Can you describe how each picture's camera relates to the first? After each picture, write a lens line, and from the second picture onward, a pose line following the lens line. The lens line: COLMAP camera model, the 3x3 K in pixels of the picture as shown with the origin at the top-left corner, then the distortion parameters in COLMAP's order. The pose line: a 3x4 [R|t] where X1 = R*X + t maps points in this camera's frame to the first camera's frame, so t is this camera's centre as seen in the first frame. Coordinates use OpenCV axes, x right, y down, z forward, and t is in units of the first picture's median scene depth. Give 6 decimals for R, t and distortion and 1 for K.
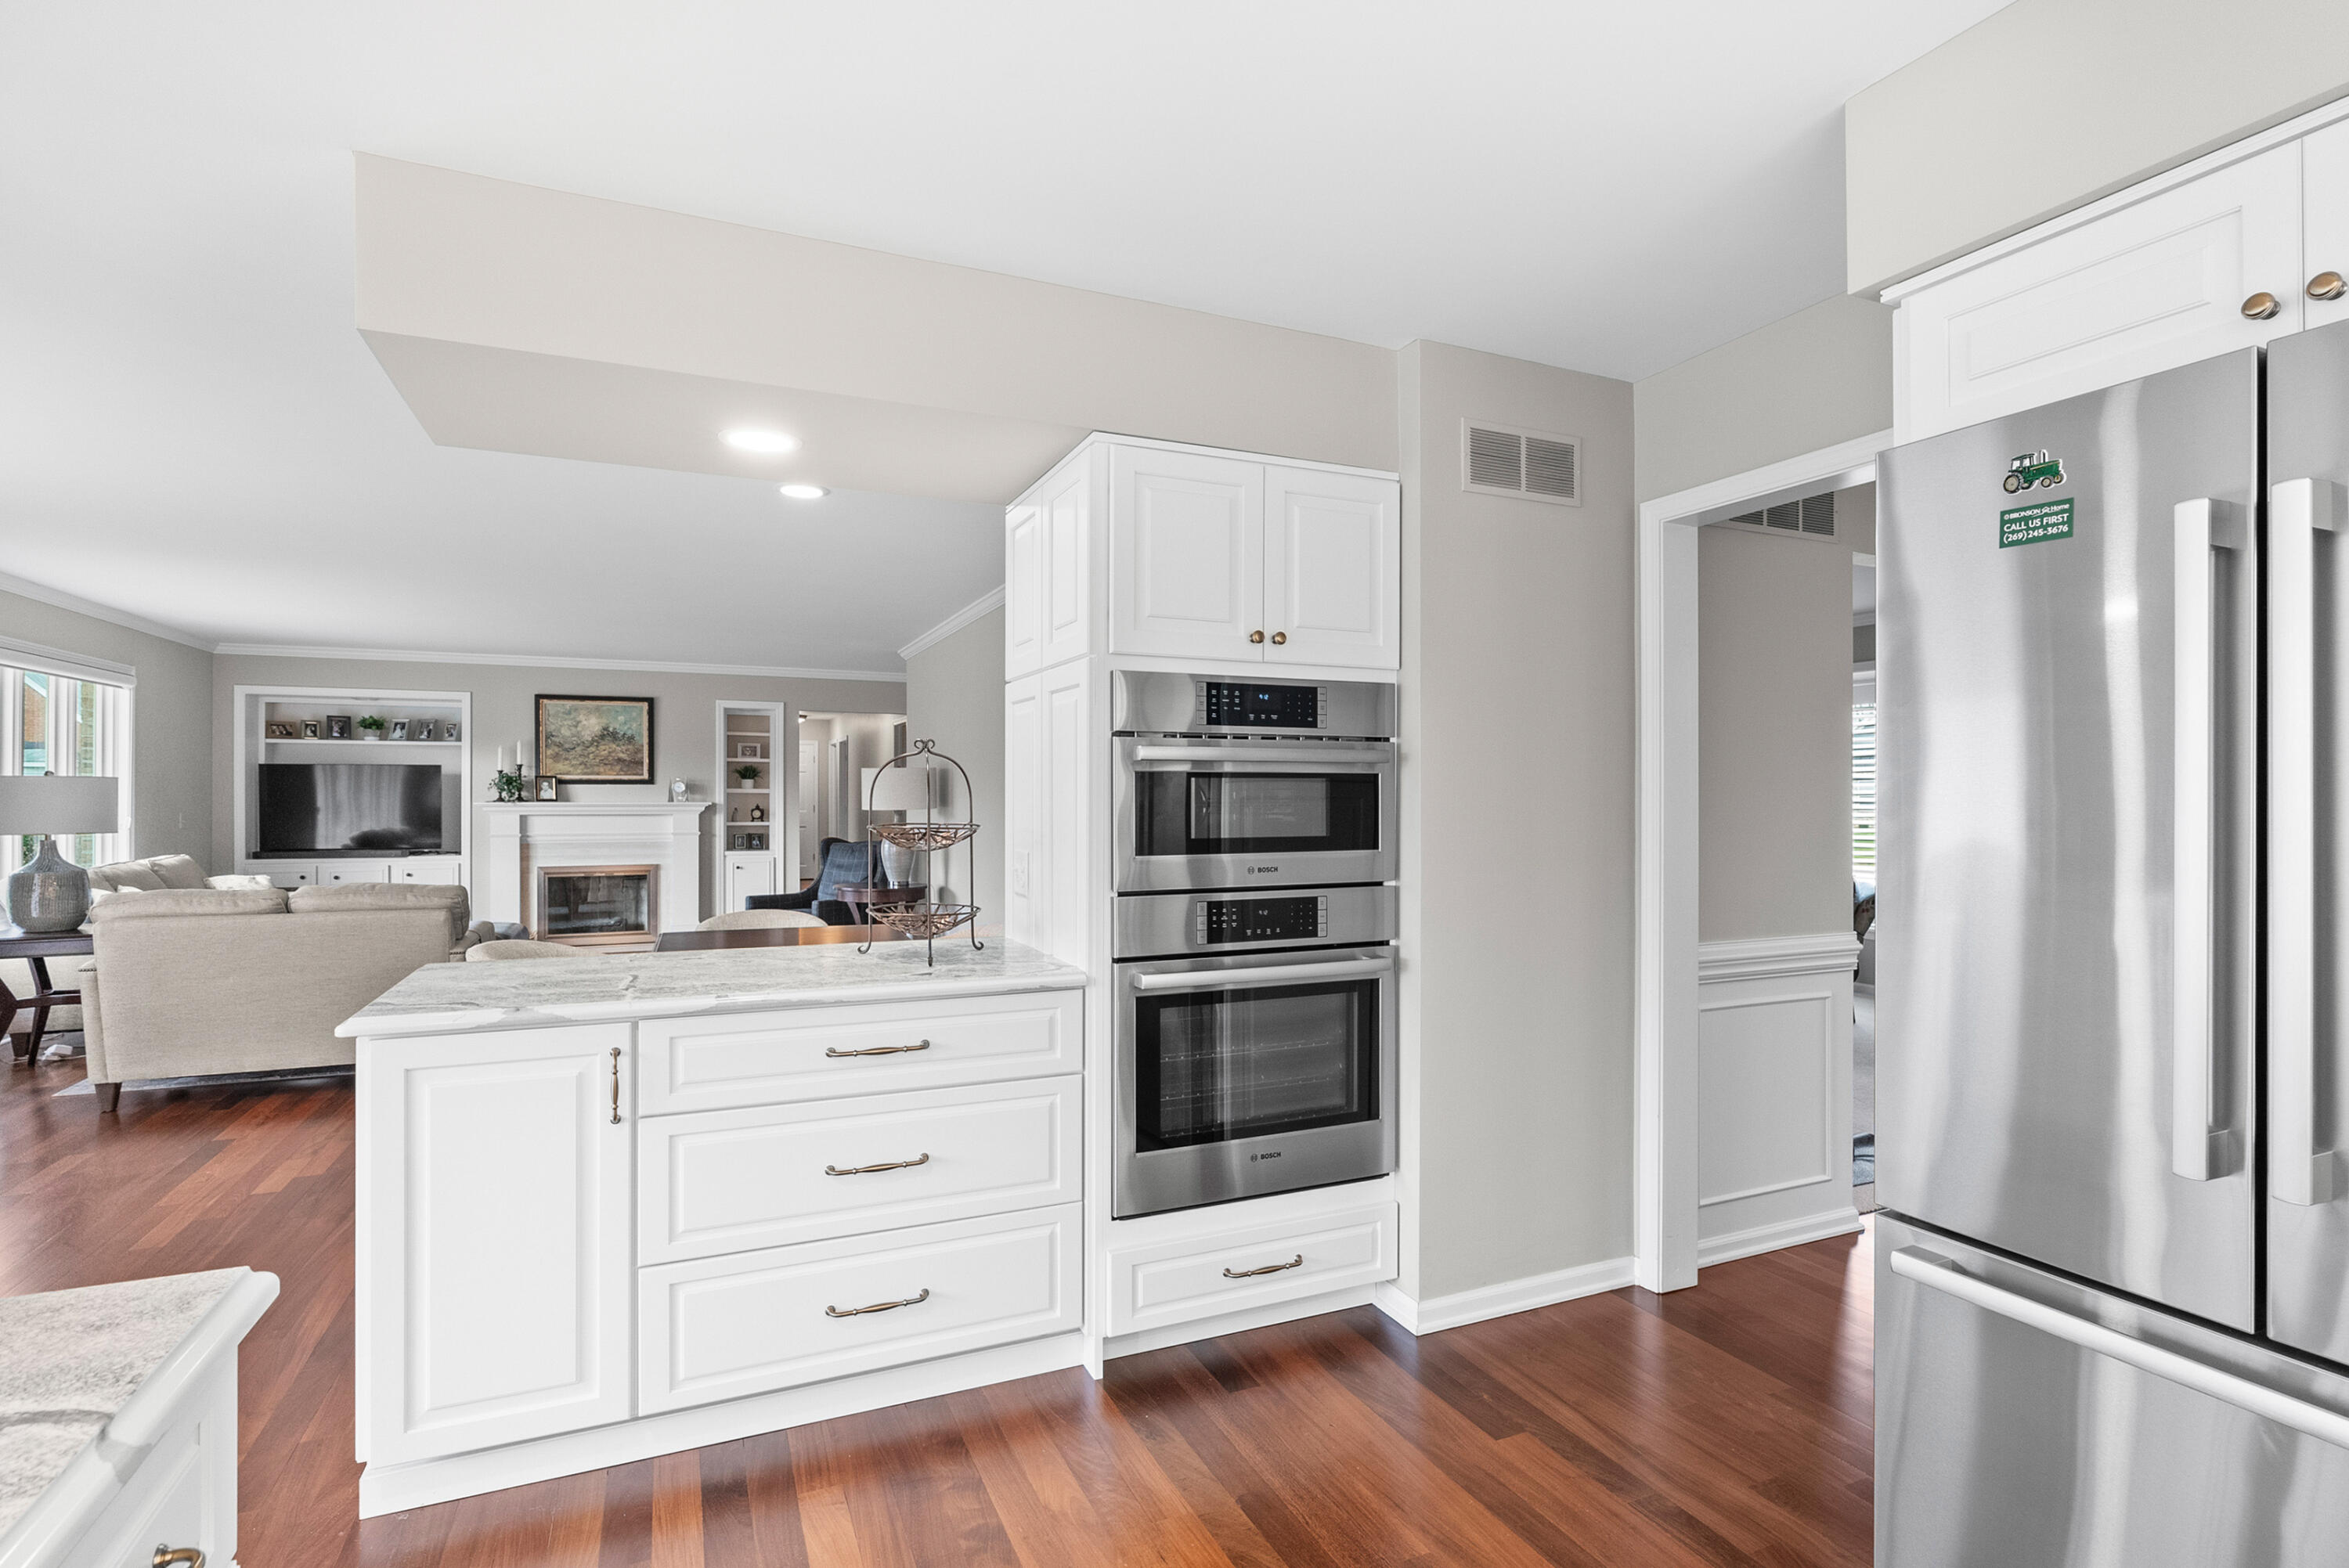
lens RADIAL K [[1119.3, 0, 1171.8], [0, 1119.3, 791.8], [0, 0, 1]] dist [0.001930, 0.001376]
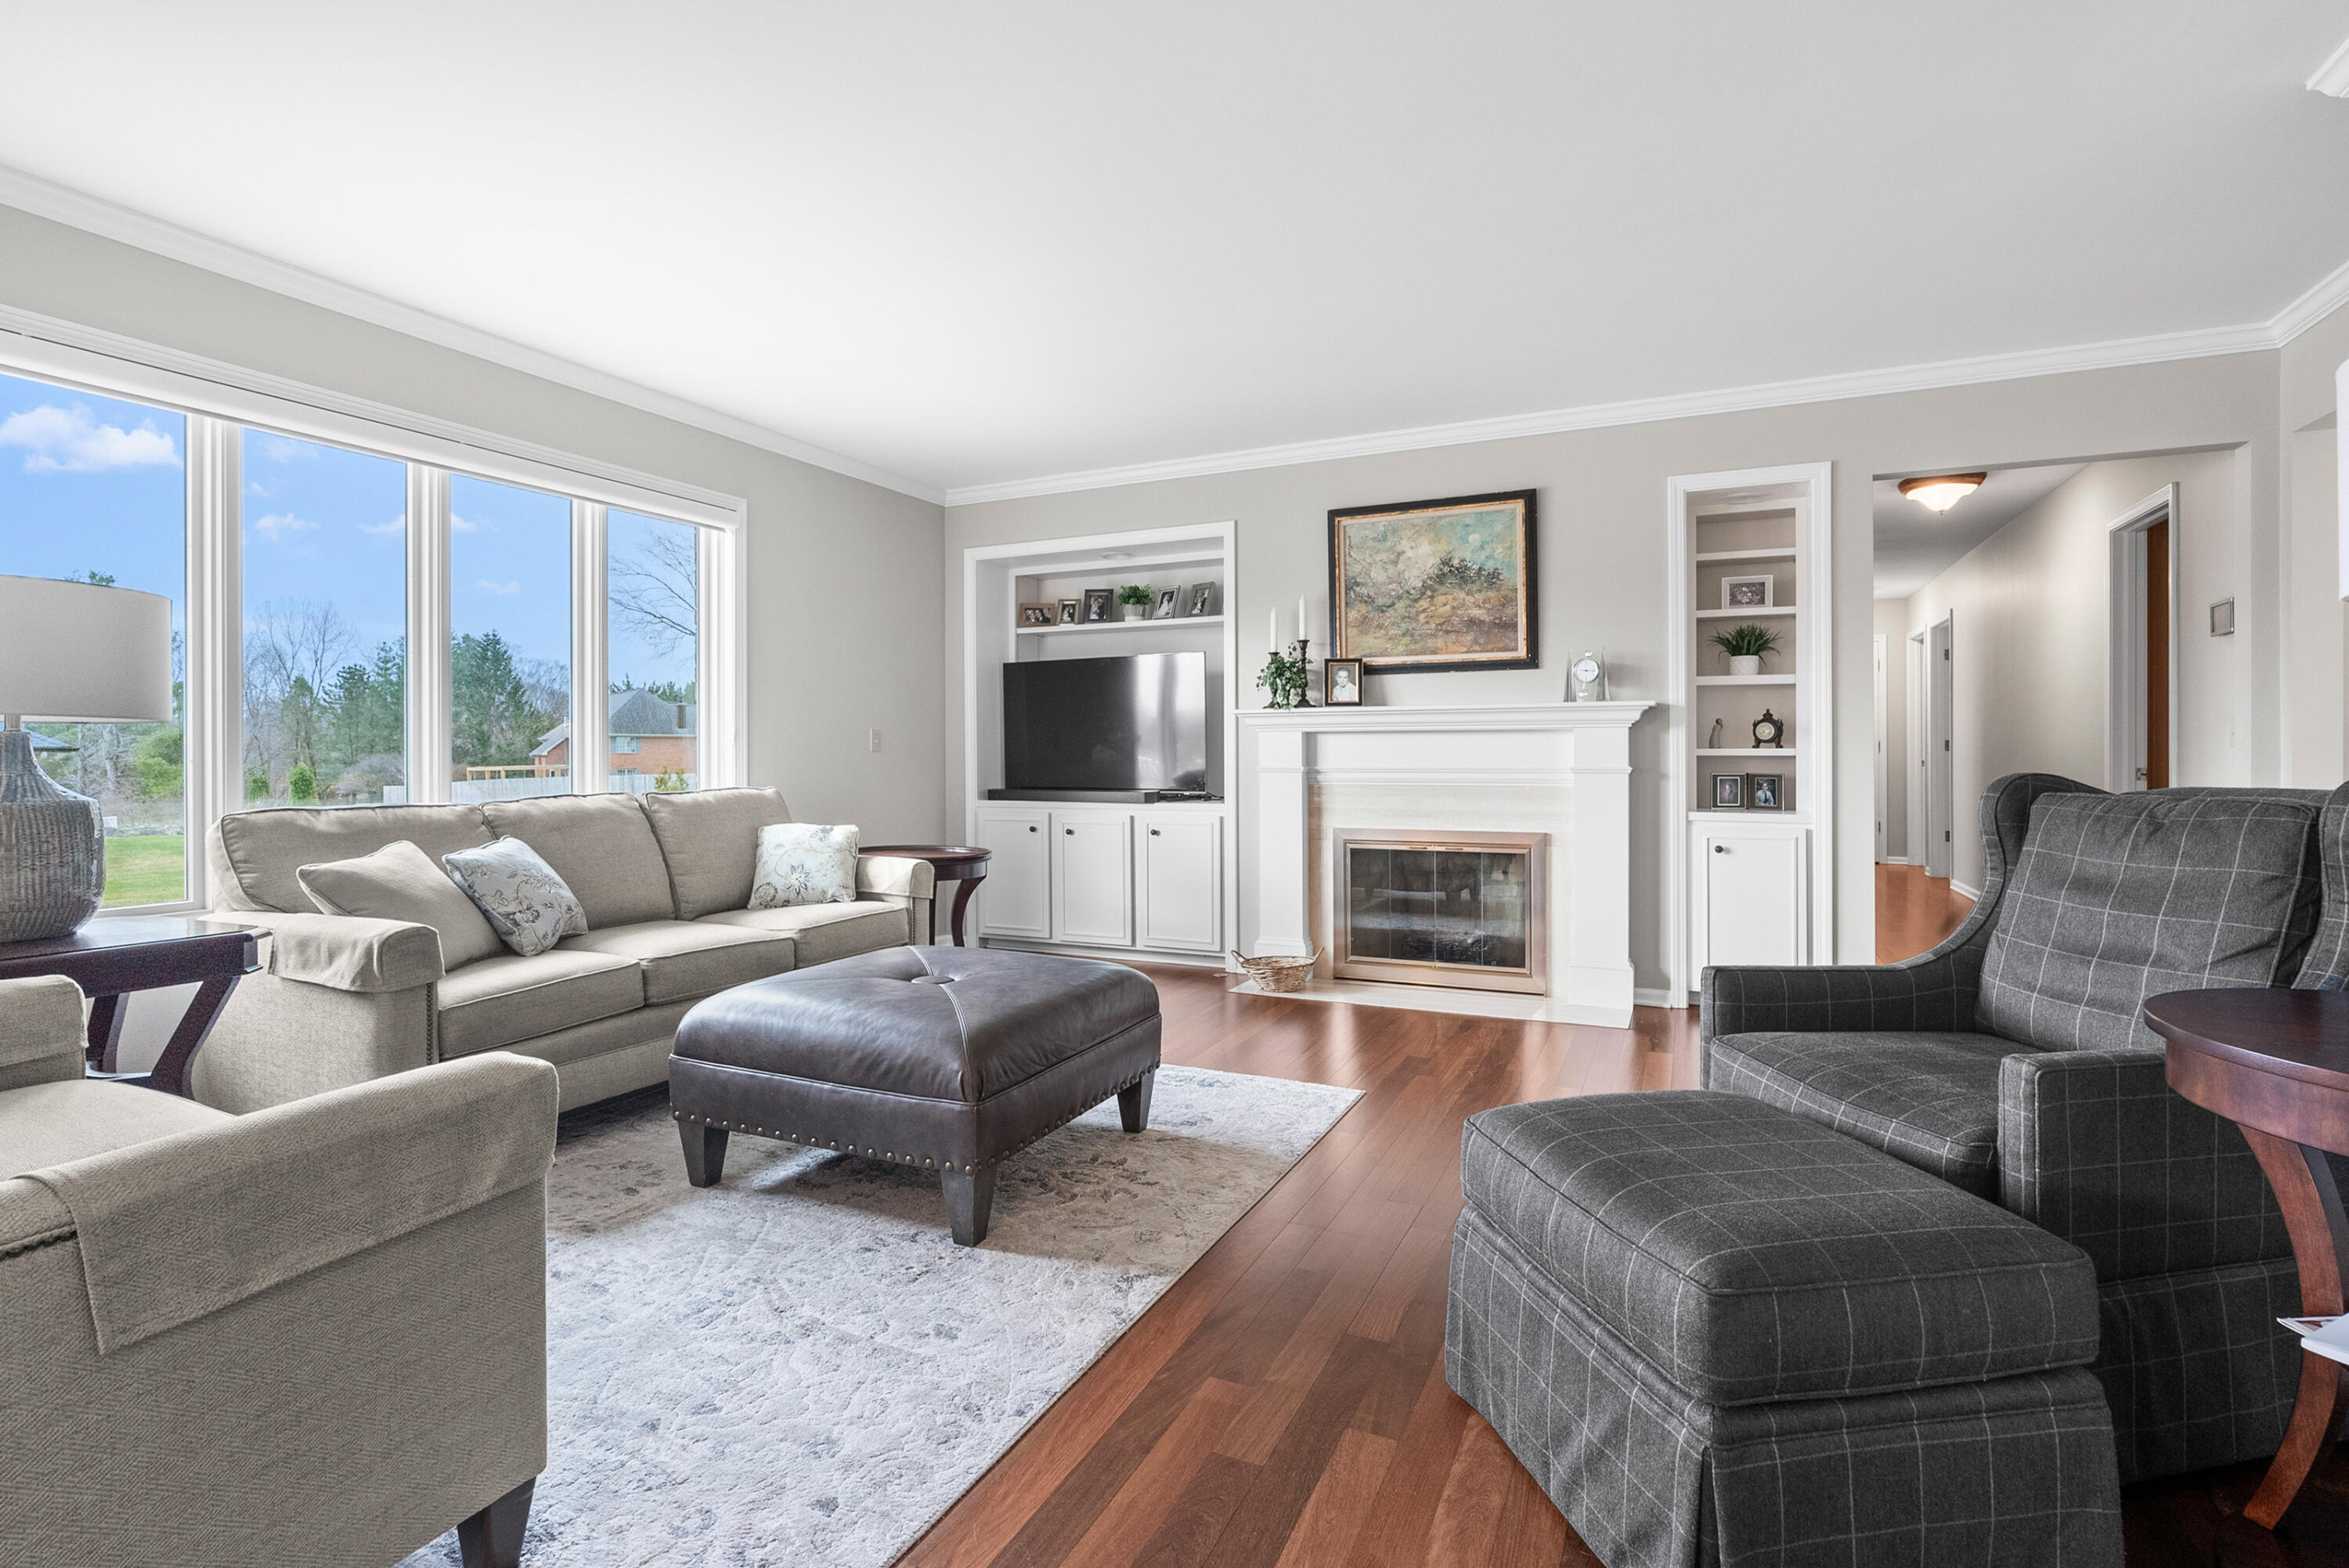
lens RADIAL K [[1119.3, 0, 1170.2], [0, 1119.3, 751.9], [0, 0, 1]] dist [0.001930, 0.001376]
pose [[0.653769, -0.006272, -0.756668, -0.205757], [0.007376, 0.999971, -0.001916, 0.030103], [0.756658, -0.004328, 0.653797, 0.578215]]
